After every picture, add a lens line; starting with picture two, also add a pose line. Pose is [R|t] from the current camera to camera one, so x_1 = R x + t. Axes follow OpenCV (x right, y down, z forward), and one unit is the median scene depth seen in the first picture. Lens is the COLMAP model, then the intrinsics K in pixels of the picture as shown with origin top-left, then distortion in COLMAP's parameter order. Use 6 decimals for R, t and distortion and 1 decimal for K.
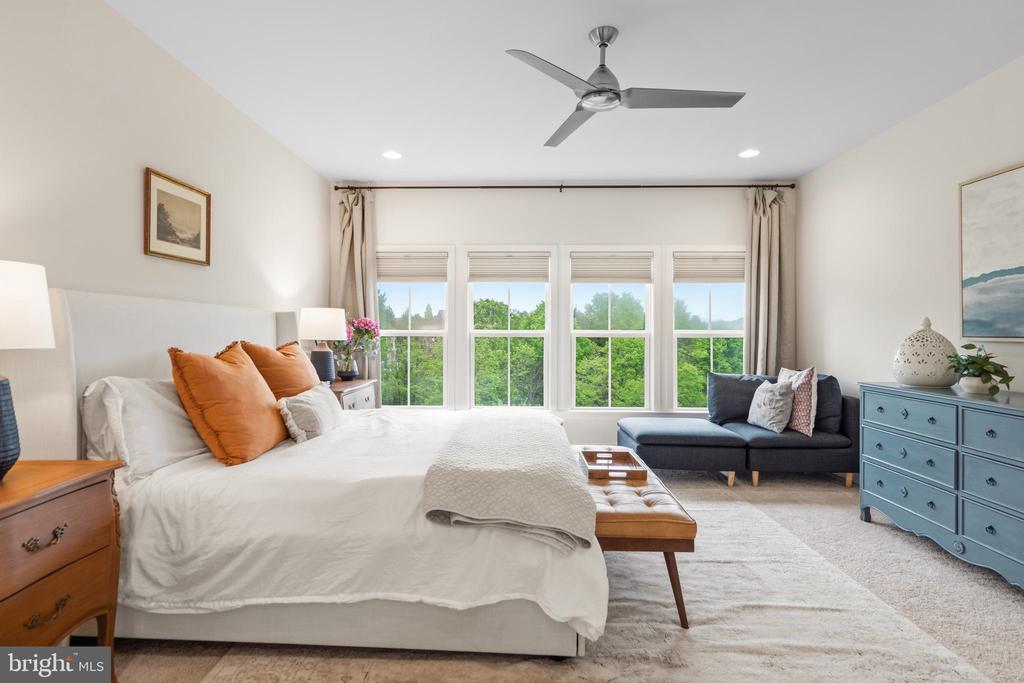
lens RADIAL K [[522.0, 0, 508.6], [0, 522.0, 337.8], [0, 0, 1]] dist [0.007305, 0.001031]
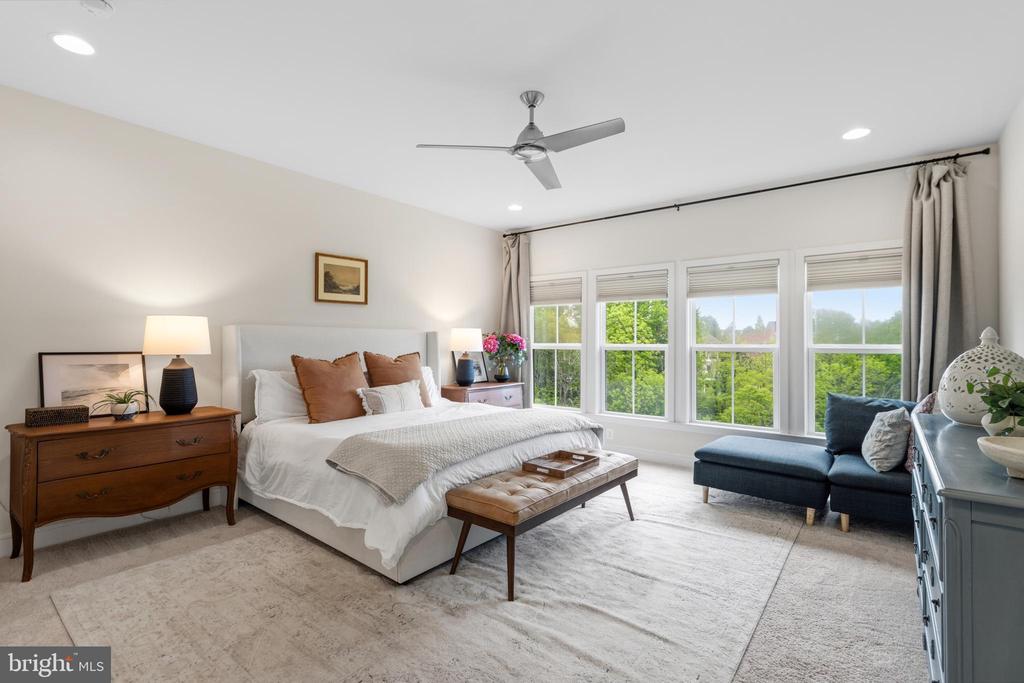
lens RADIAL K [[469.5, 0, 512.8], [0, 469.5, 343.1], [0, 0, 1]] dist [0.005755, 0.001278]
pose [[0.807346, 0.000295, -0.590078, 0.670380], [-0.007711, 0.999920, -0.010049, -0.007988], [0.590027, 0.012663, 0.807284, 0.101597]]
